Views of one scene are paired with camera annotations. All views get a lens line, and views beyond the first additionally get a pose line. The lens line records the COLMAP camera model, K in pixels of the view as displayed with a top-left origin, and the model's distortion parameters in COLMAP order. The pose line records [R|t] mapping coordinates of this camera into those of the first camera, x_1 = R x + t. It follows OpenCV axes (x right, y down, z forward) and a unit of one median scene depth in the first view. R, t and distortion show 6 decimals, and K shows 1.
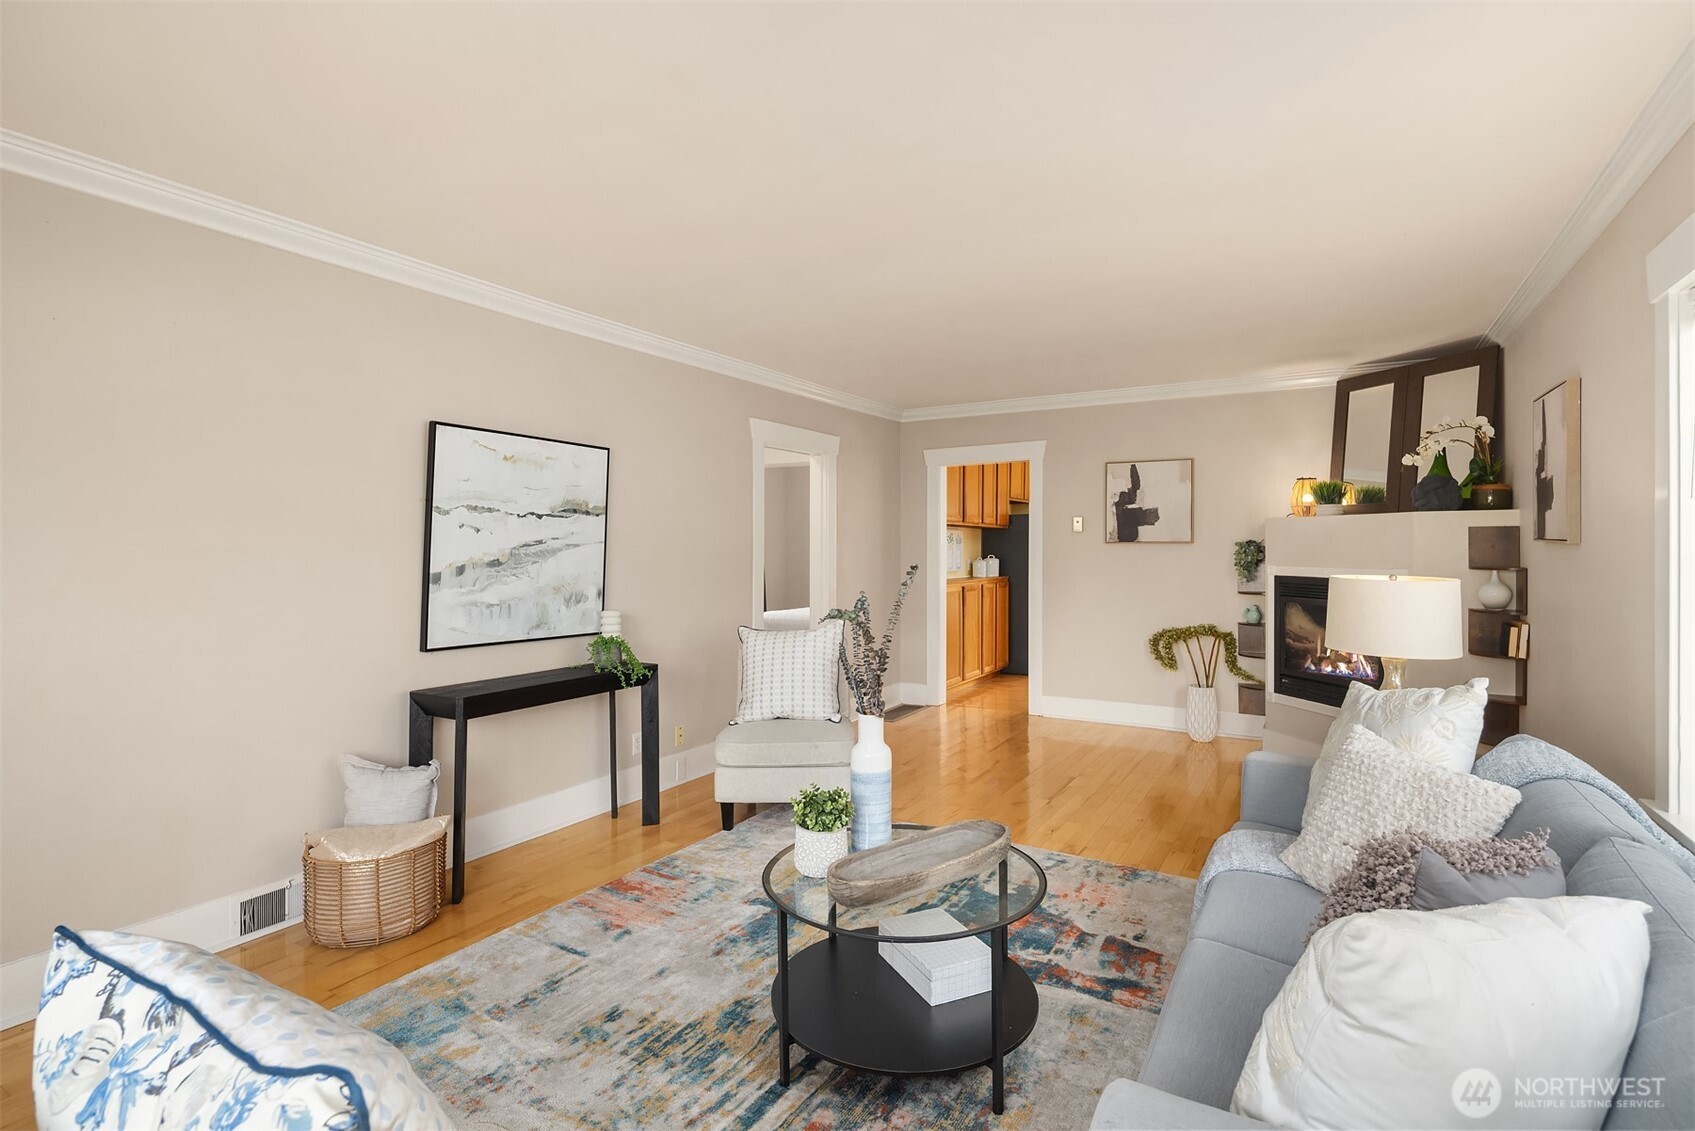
lens RADIAL K [[829.1, 0, 840.7], [0, 829.1, 549.0], [0, 0, 1]] dist [0.001660, 0.000125]
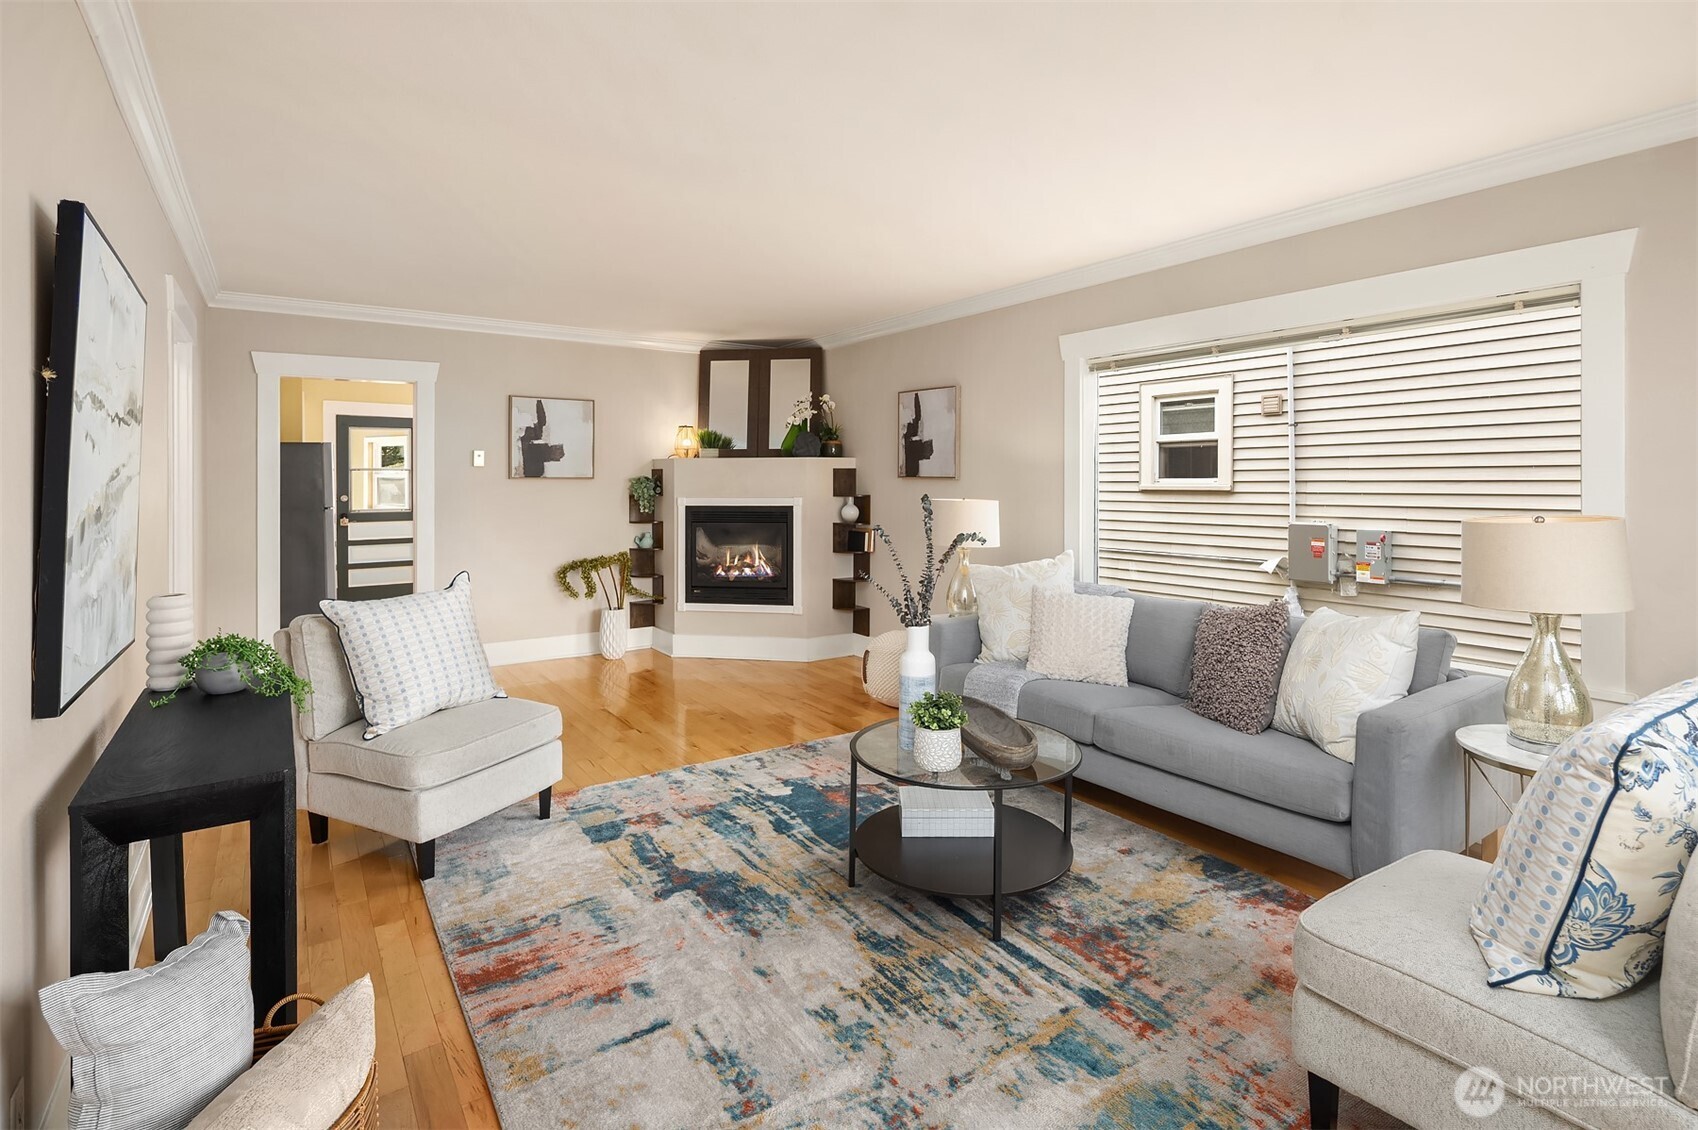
lens RADIAL K [[833.9, 0, 855.9], [0, 833.9, 495.5], [0, 0, 1]] dist [-0.000785, -0.001705]
pose [[0.408717, -0.016149, 0.912518, -0.638339], [0.003712, 0.999865, 0.016032, -0.002392], [-0.912654, -0.003165, 0.408722, 0.367842]]
